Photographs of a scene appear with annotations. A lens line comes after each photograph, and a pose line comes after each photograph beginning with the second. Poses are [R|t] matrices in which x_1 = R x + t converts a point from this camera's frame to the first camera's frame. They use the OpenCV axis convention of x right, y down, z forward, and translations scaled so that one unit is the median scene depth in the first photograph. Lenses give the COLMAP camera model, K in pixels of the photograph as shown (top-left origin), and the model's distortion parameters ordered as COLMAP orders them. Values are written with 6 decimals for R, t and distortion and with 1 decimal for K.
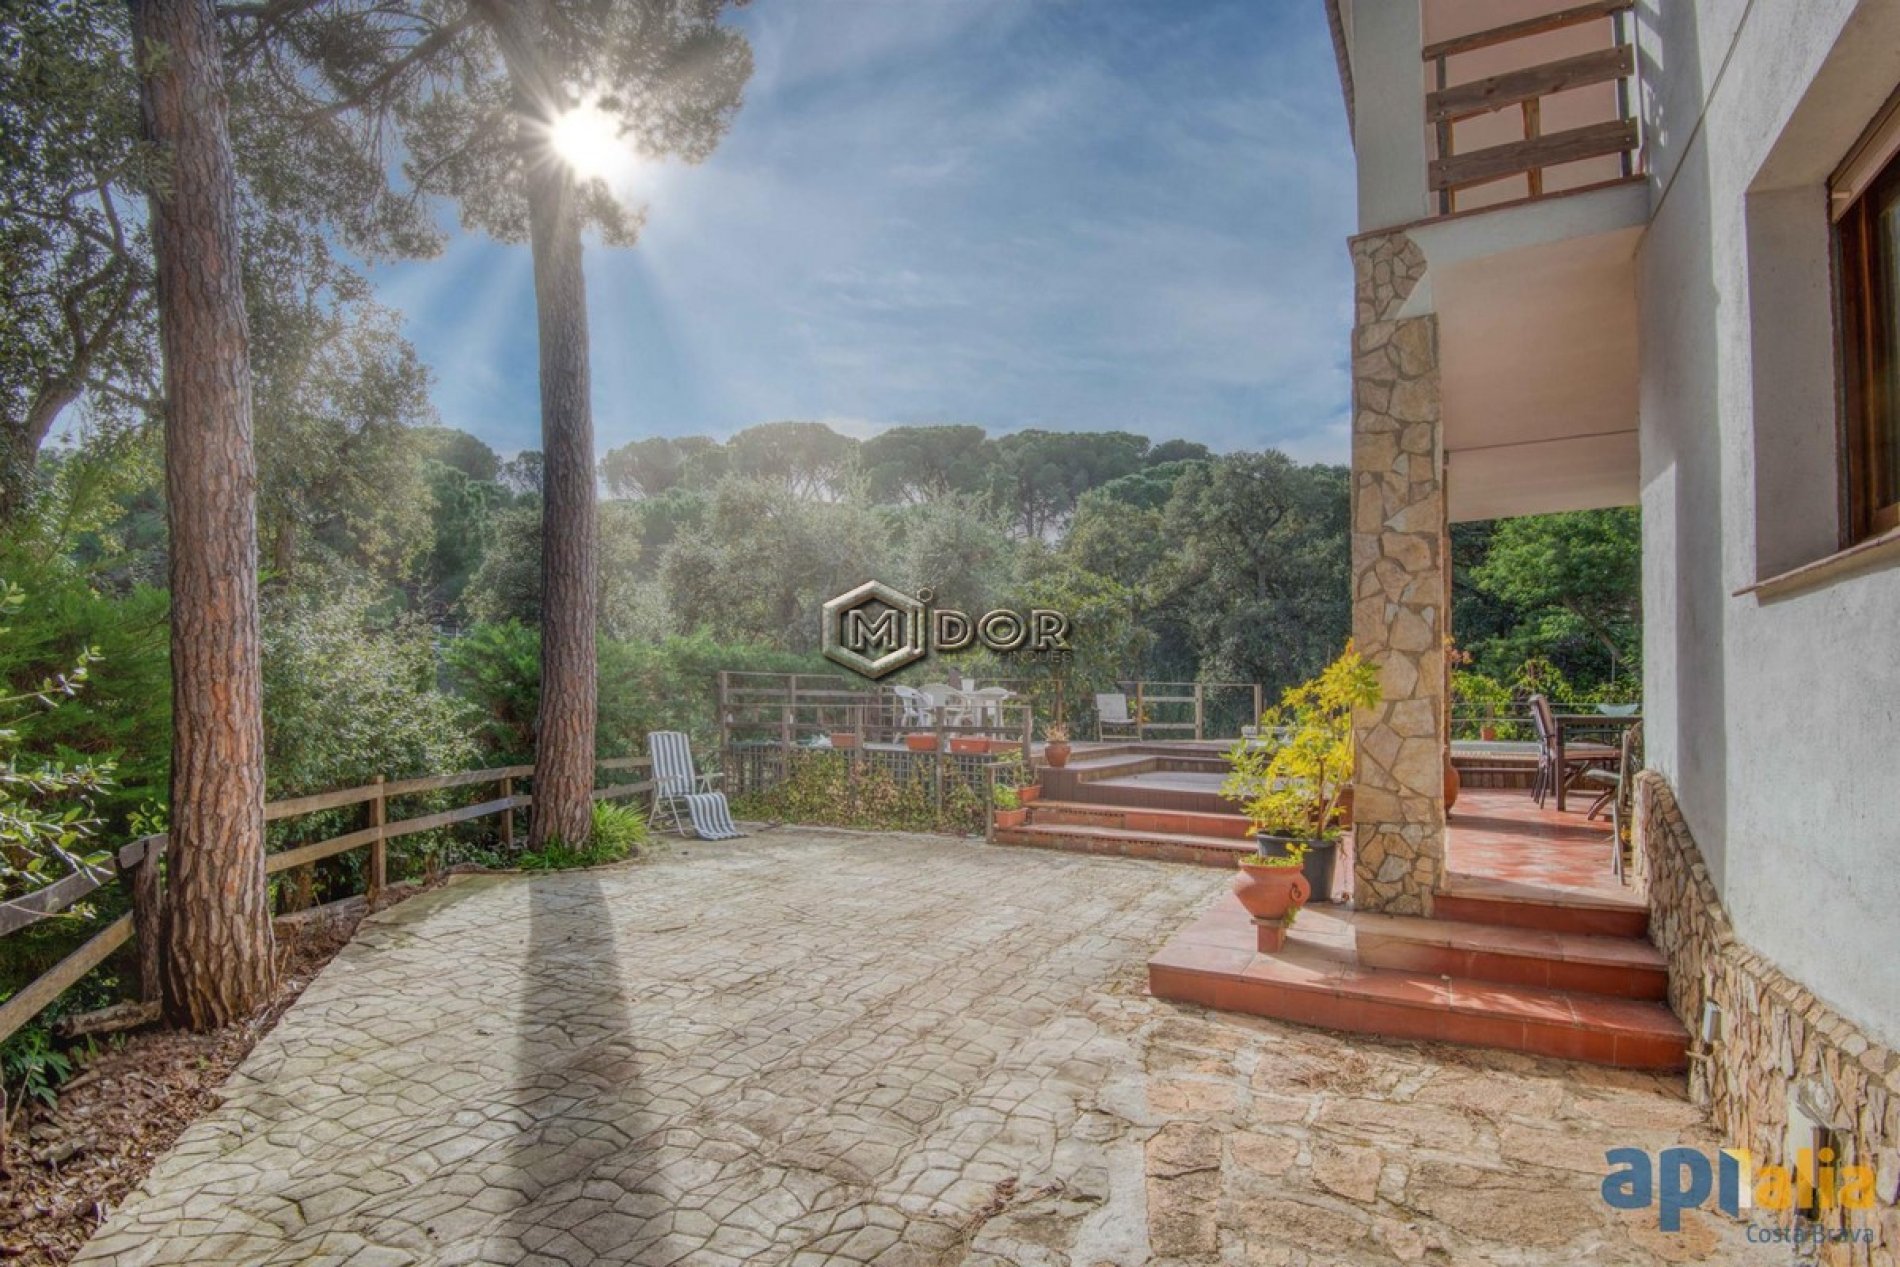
lens RADIAL K [[901.9, 0, 956.5], [0, 901.9, 693.0], [0, 0, 1]] dist [-0.046142, -0.000372]
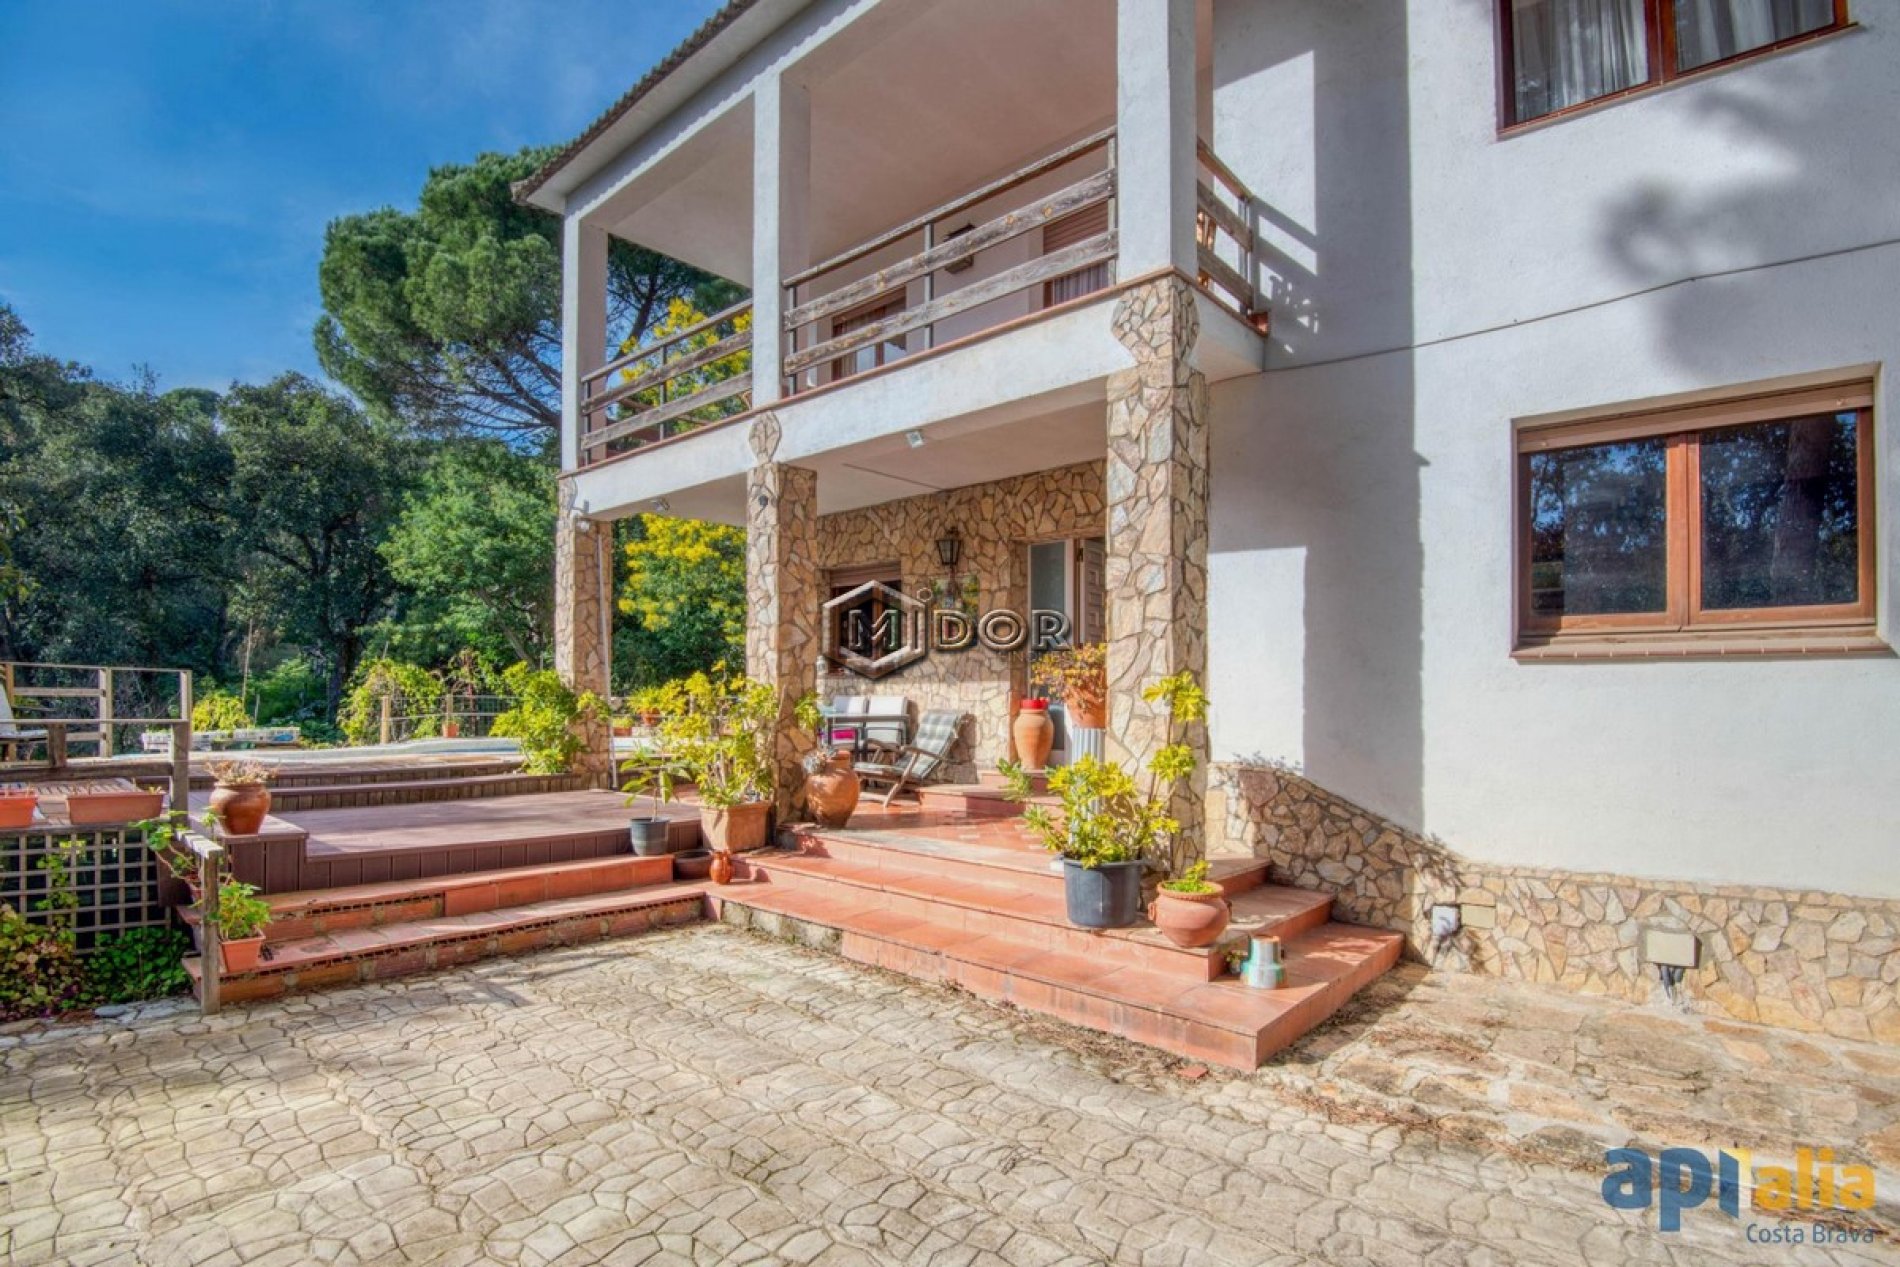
lens RADIAL K [[901.9, 0, 956.5], [0, 901.9, 693.0], [0, 0, 1]] dist [-0.046142, -0.000372]
pose [[0.227162, -0.001211, 0.973856, -0.629514], [-0.016972, 0.999842, 0.005203, -0.021116], [-0.973709, -0.017710, 0.227106, 1.006194]]
